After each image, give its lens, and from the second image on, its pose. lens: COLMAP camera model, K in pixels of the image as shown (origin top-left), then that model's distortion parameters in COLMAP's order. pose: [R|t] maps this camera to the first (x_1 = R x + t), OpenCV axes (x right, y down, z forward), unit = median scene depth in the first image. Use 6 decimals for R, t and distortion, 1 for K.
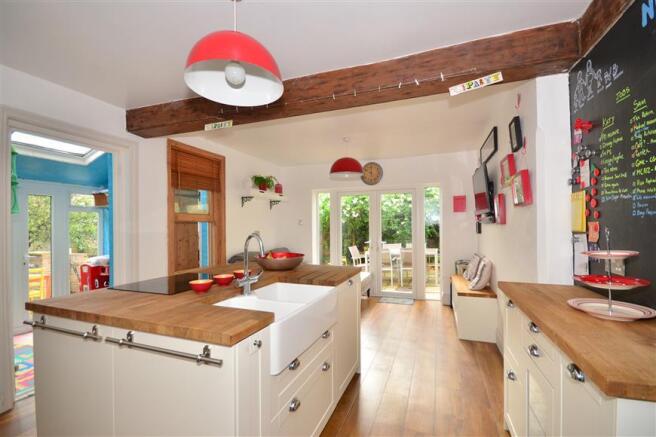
lens RADIAL K [[293.3, 0, 329.0], [0, 293.3, 220.6], [0, 0, 1]] dist [0.002815, 0.000487]
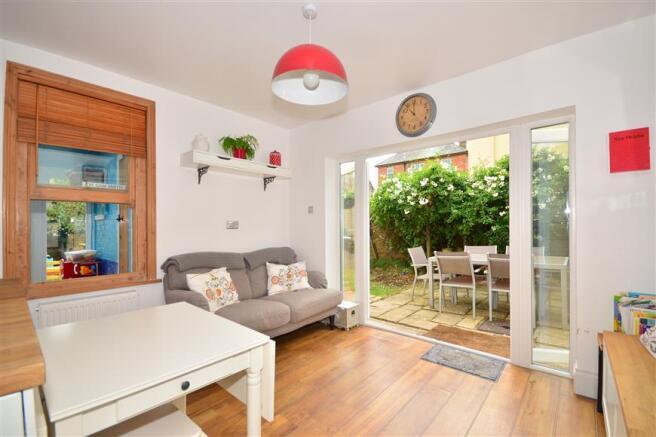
lens RADIAL K [[293.3, 0, 326.0], [0, 293.3, 222.8], [0, 0, 1]] dist [0.002815, 0.000487]
pose [[0.941273, 0.002893, -0.337635, 0.130779], [0.002322, 0.999884, 0.015041, 0.021885], [0.337640, -0.014941, 0.941157, 0.327679]]
